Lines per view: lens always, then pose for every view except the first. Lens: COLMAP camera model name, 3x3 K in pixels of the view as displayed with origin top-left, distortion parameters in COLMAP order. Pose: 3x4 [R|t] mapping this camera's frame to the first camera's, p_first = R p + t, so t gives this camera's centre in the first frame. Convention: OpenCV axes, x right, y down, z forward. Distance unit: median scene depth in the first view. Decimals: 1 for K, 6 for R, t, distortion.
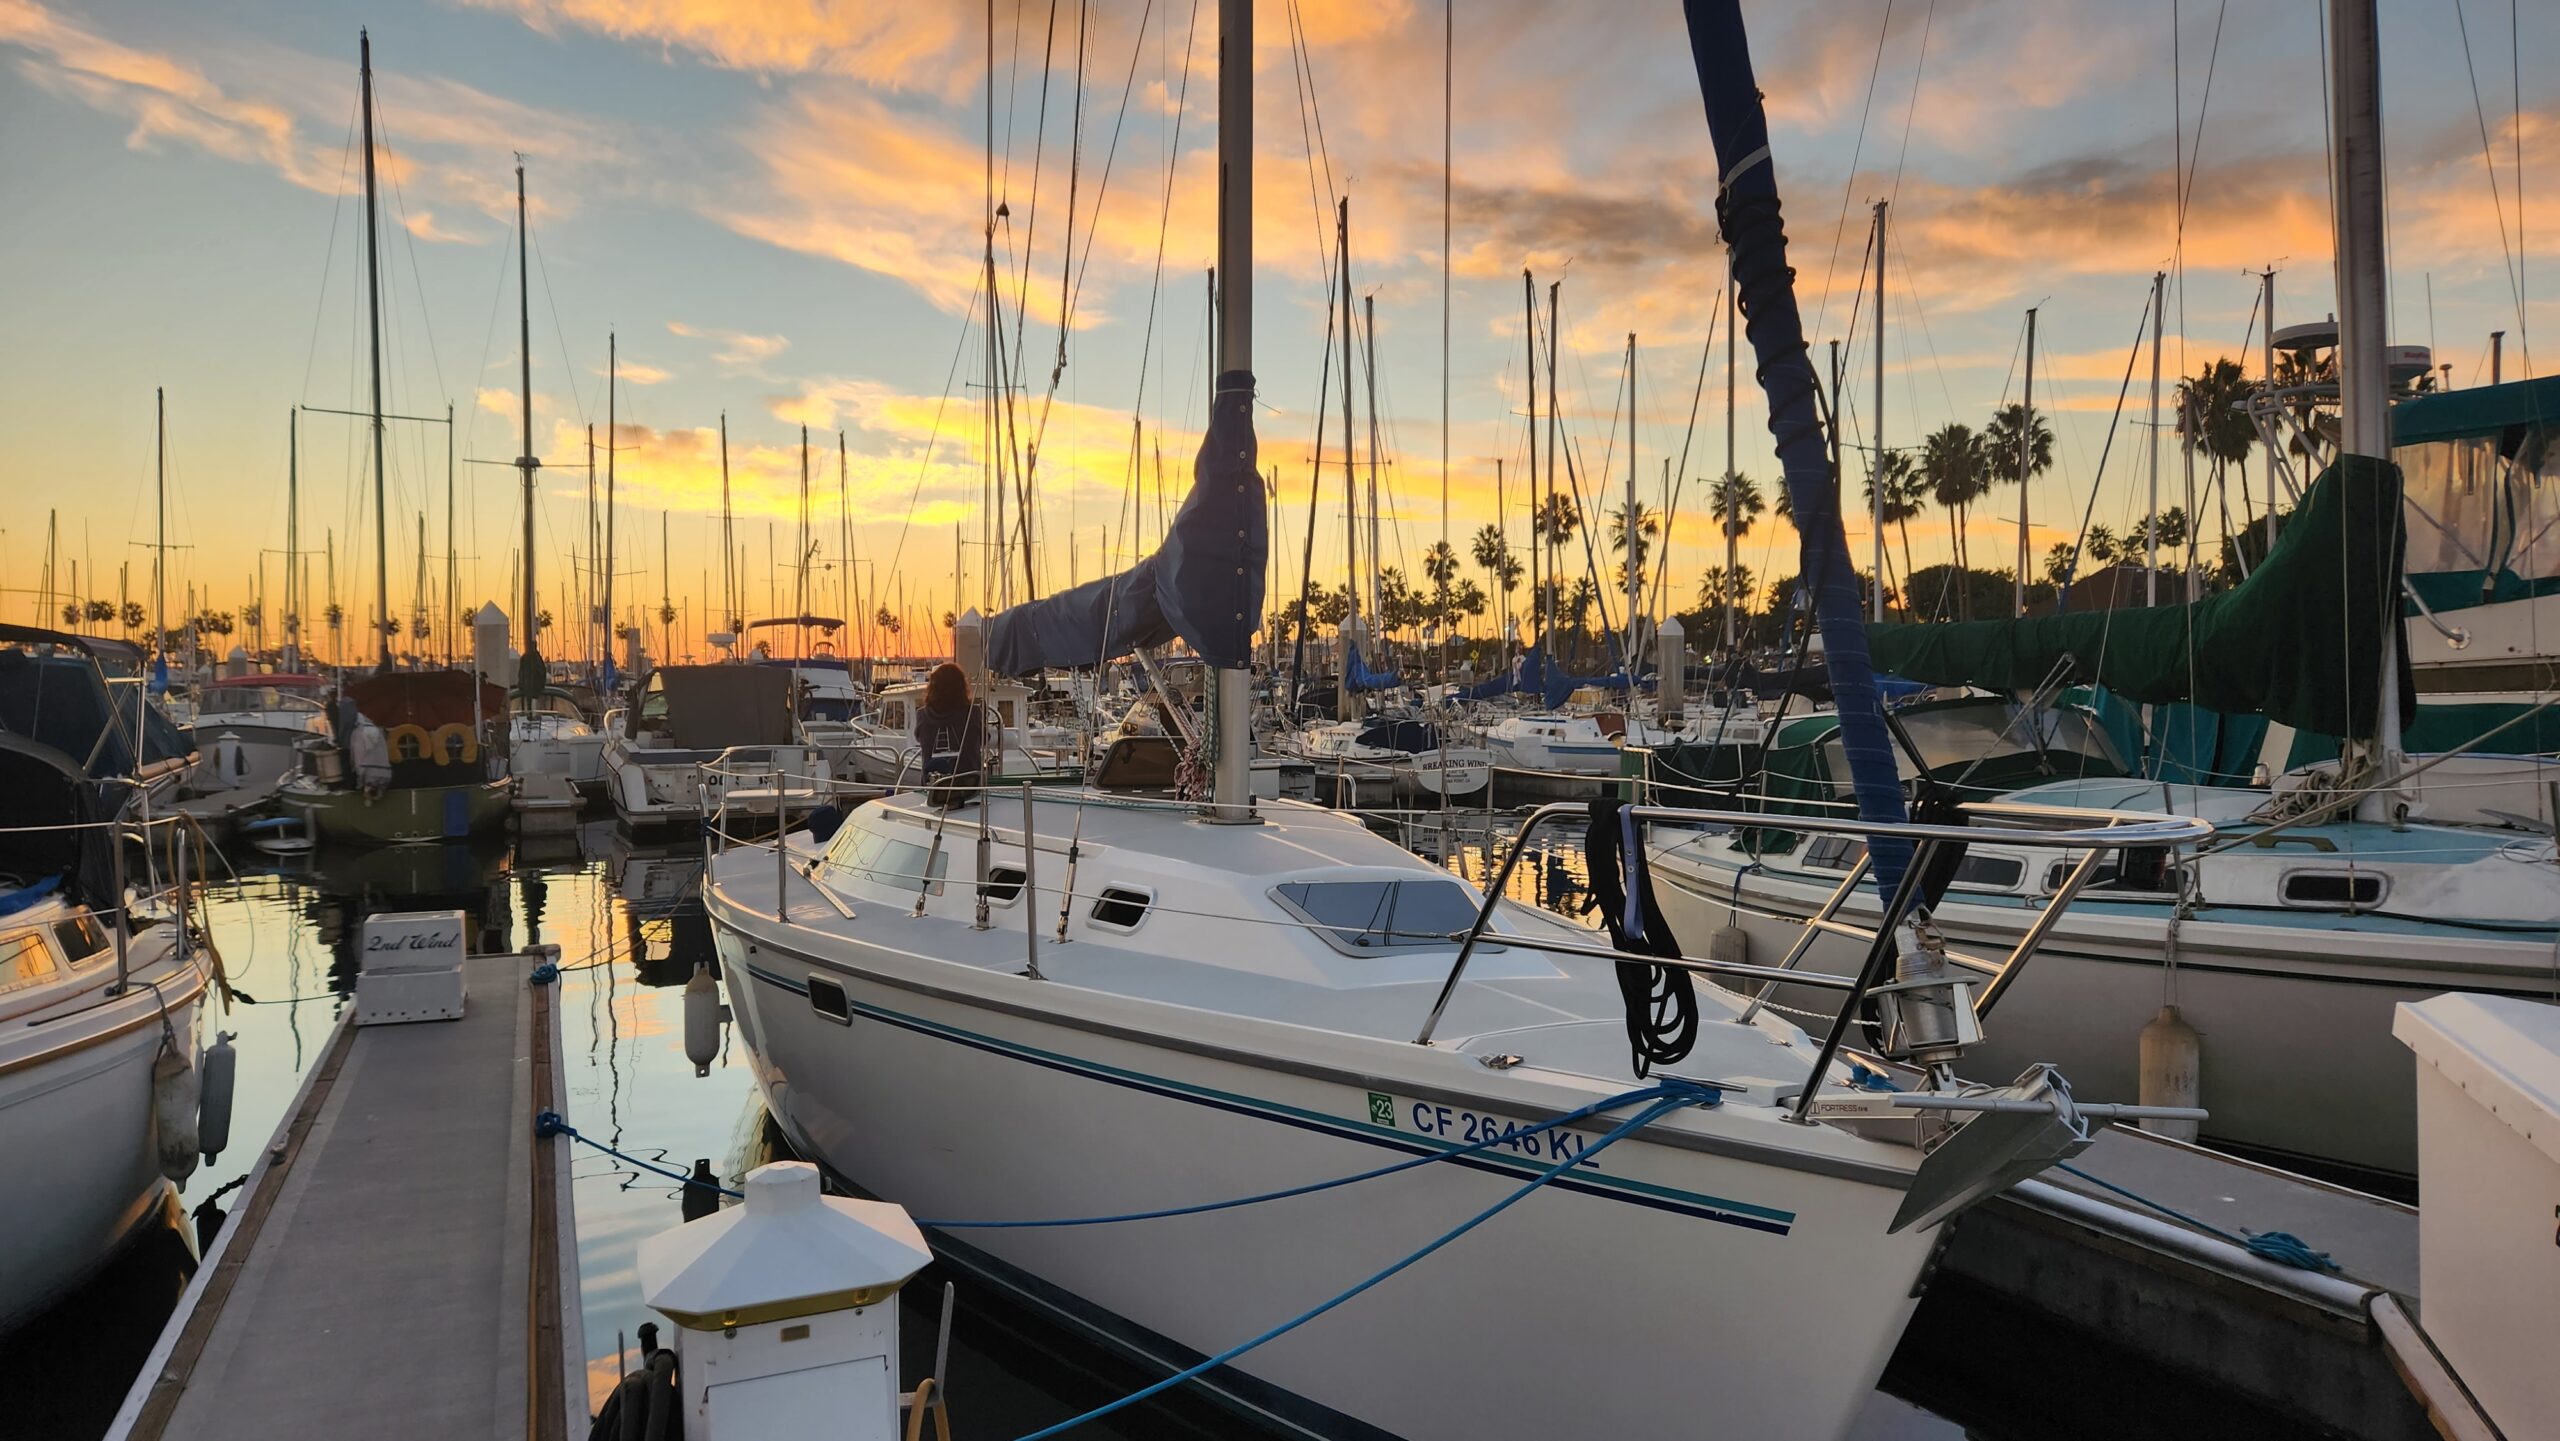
lens RADIAL K [[1754.2, 0, 1280.0], [0, 1754.2, 720.5], [0, 0, 1]] dist [-0.085184, 0.509102]
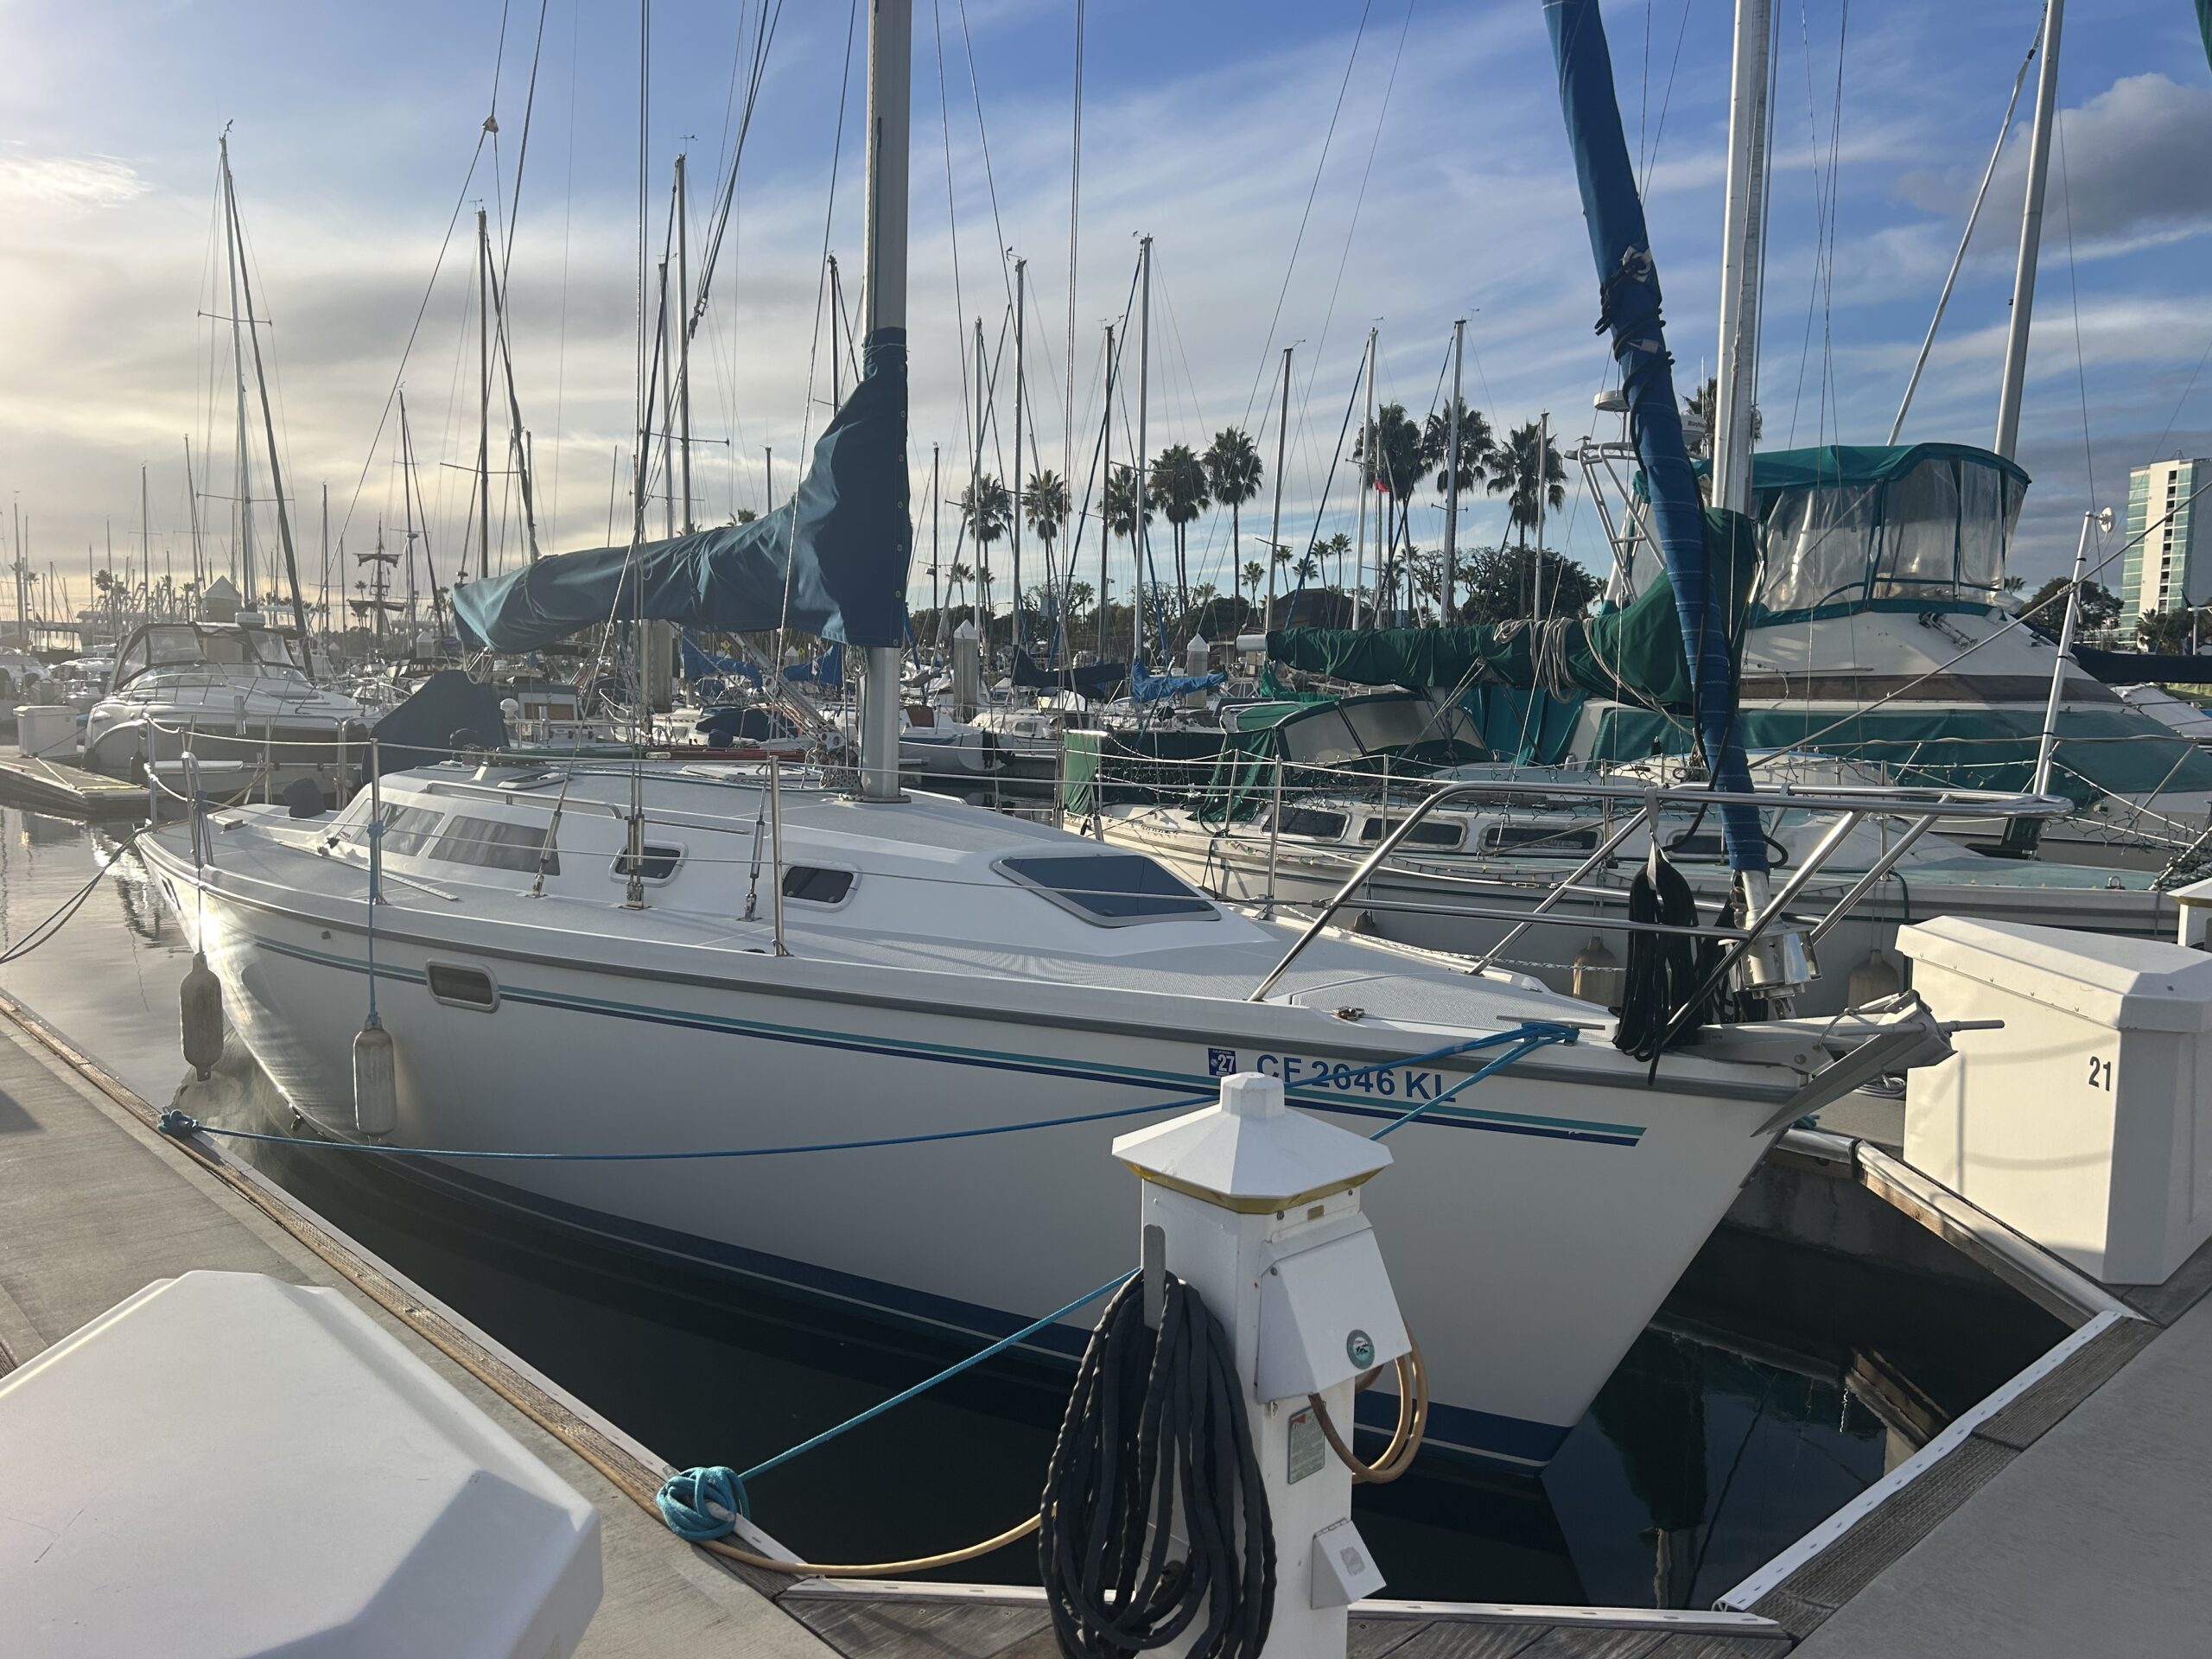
lens RADIAL K [[1670.7, 0, 1106.0], [0, 1670.7, 829.5], [0, 0, 1]] dist [0.027054, -0.051973]
pose [[0.943505, -0.002995, 0.331344, -0.329161], [-0.021168, 0.997372, 0.069290, 0.006729], [-0.330681, -0.072390, 0.940962, 0.051927]]
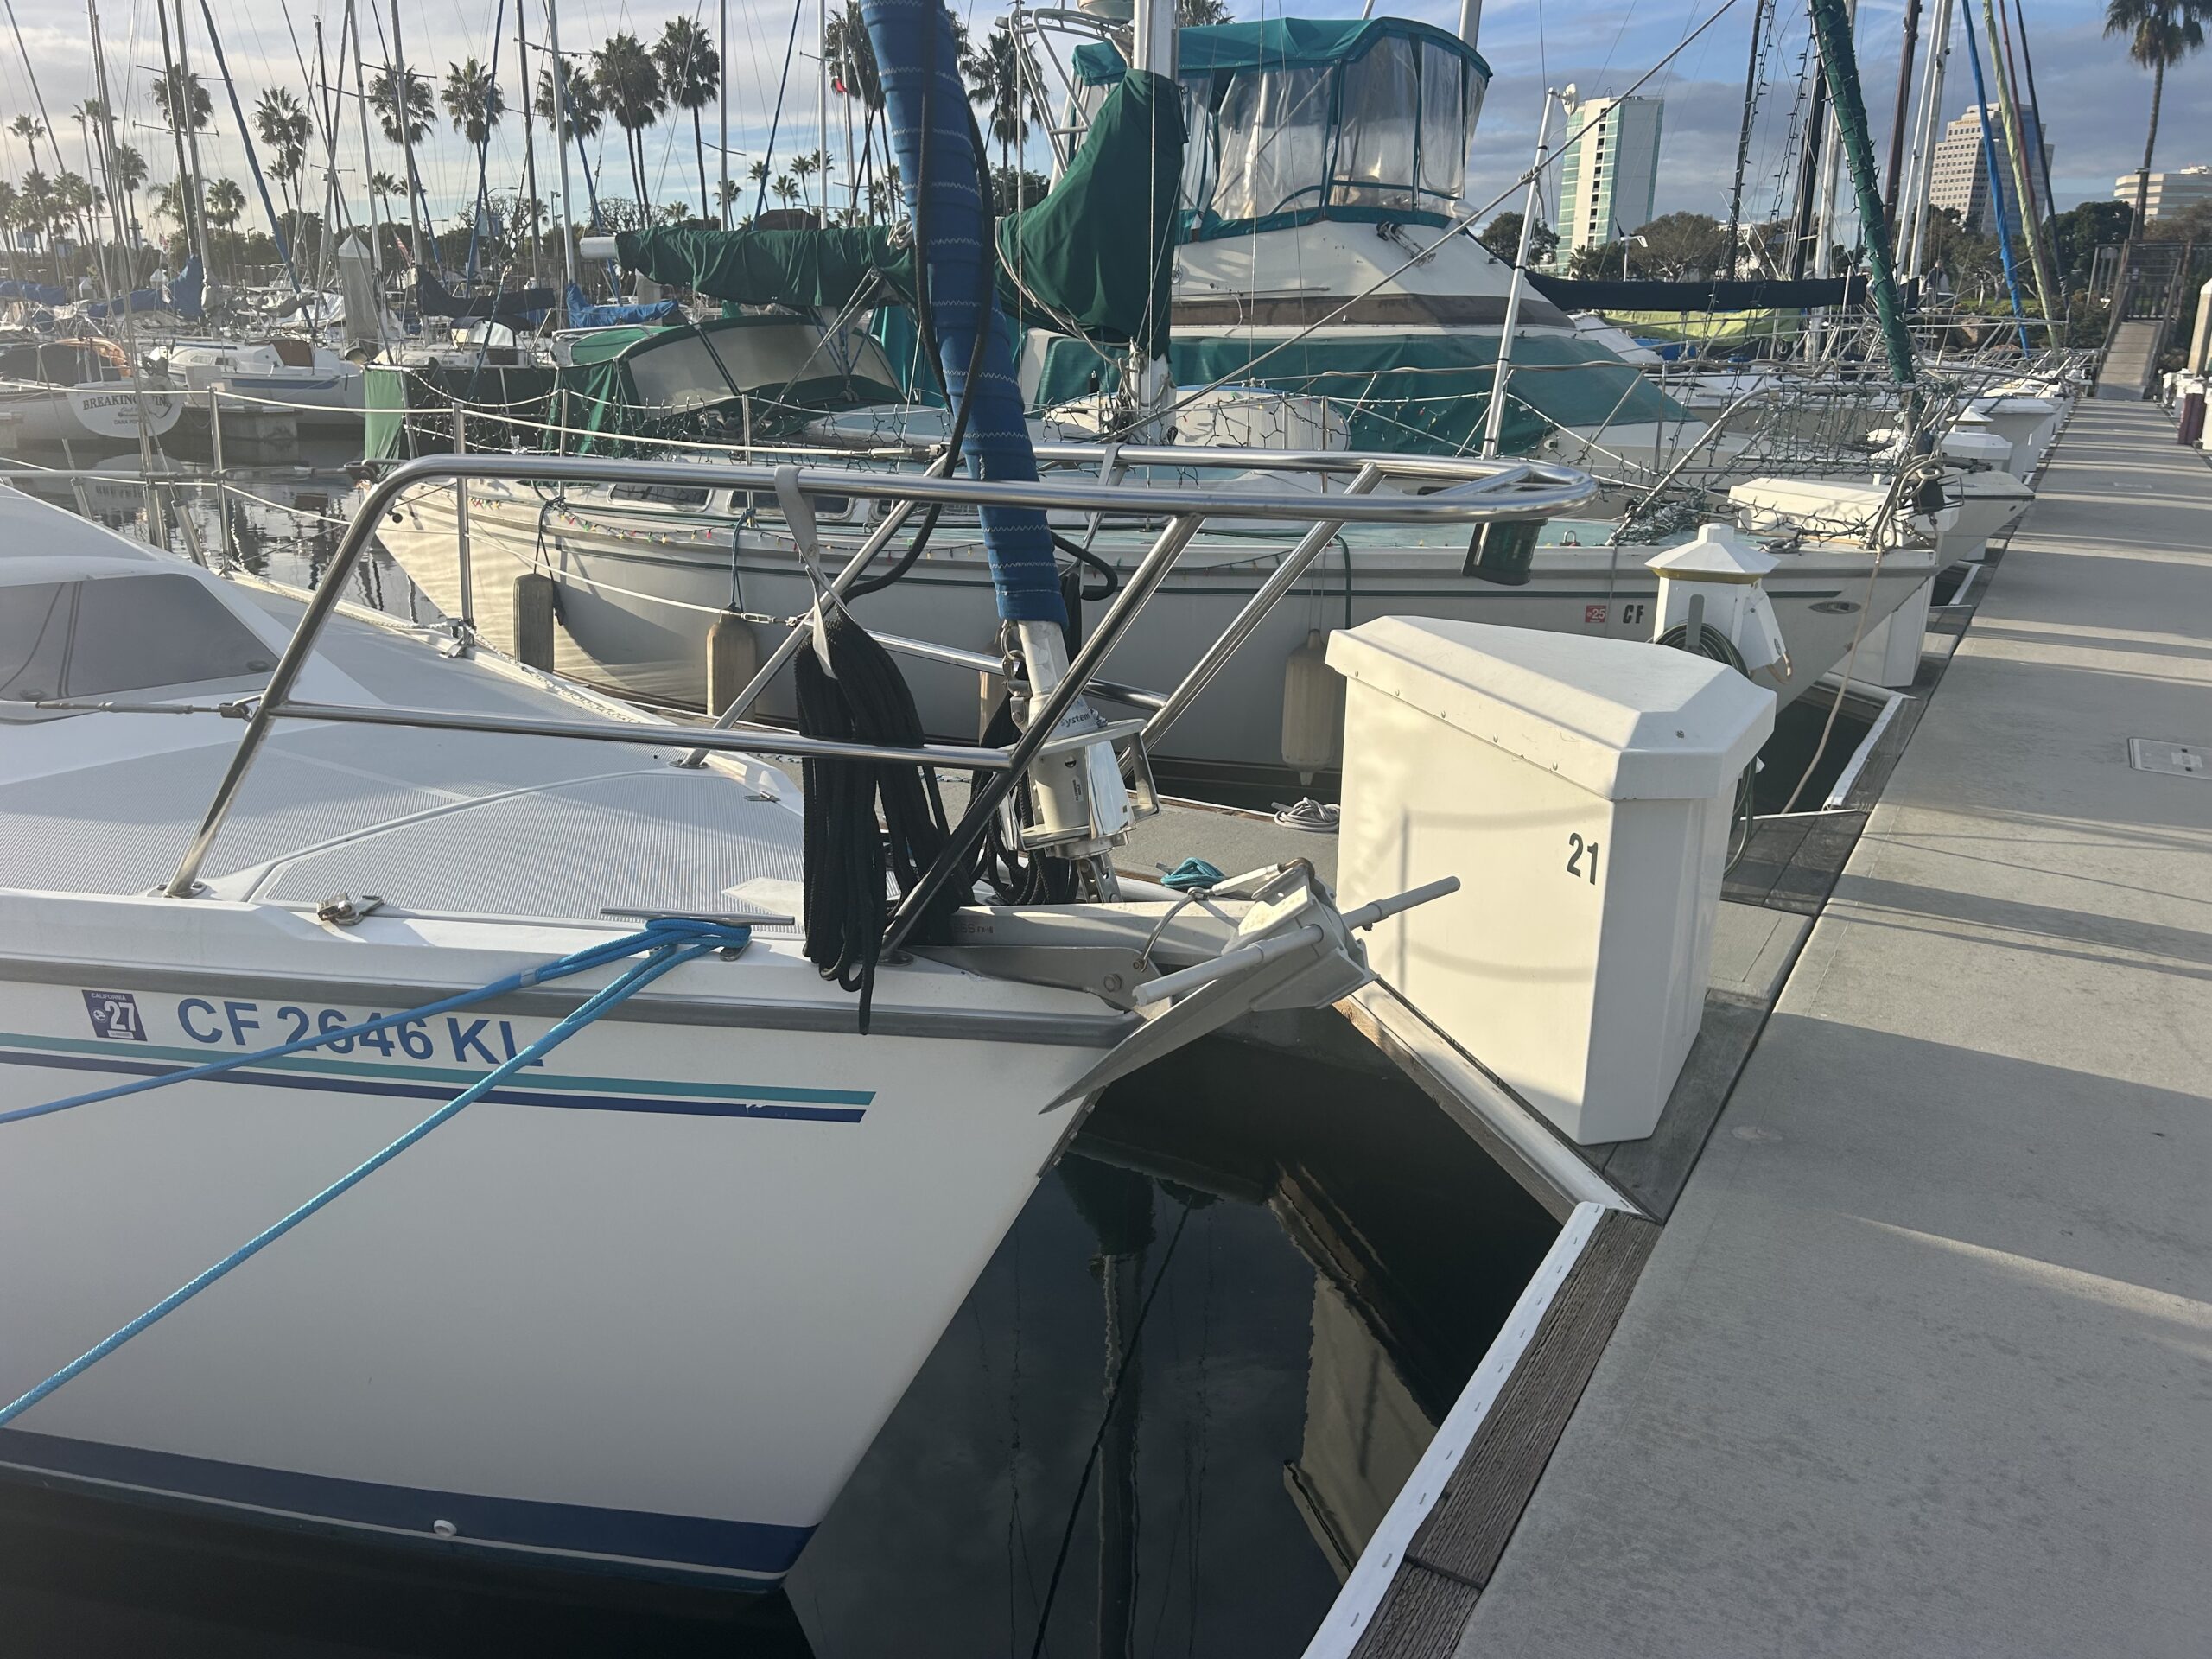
lens RADIAL K [[1670.7, 0, 1106.0], [0, 1670.7, 829.5], [0, 0, 1]] dist [0.027054, -0.051973]
pose [[0.808494, -0.148214, 0.569534, 0.016415], [-0.014123, 0.962602, 0.270553, 0.011986], [-0.588334, -0.226784, 0.776165, 0.374395]]
